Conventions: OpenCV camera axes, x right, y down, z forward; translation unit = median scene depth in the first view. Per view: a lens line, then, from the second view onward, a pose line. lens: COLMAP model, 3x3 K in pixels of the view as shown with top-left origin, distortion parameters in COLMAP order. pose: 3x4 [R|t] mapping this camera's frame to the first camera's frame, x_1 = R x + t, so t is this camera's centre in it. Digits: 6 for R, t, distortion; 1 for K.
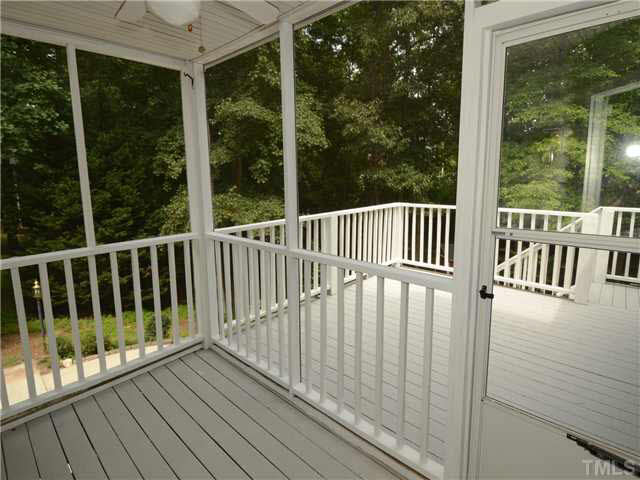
lens RADIAL K [[342.6, 0, 320.7], [0, 342.6, 230.6], [0, 0, 1]] dist [0.028638, -0.000103]
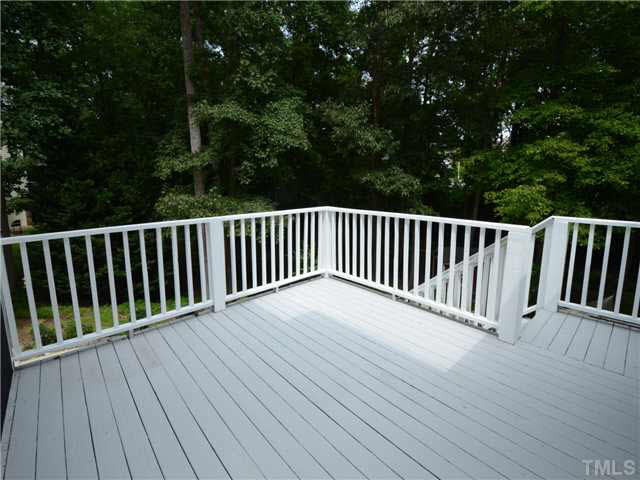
lens RADIAL K [[303.8, 0, 327.8], [0, 303.8, 229.7], [0, 0, 1]] dist [0.012325, -0.001115]
pose [[0.995138, 0.023963, -0.095536, 0.168861], [-0.023606, 0.999709, 0.004873, -0.013245], [0.095625, -0.002594, 0.995414, 0.119937]]
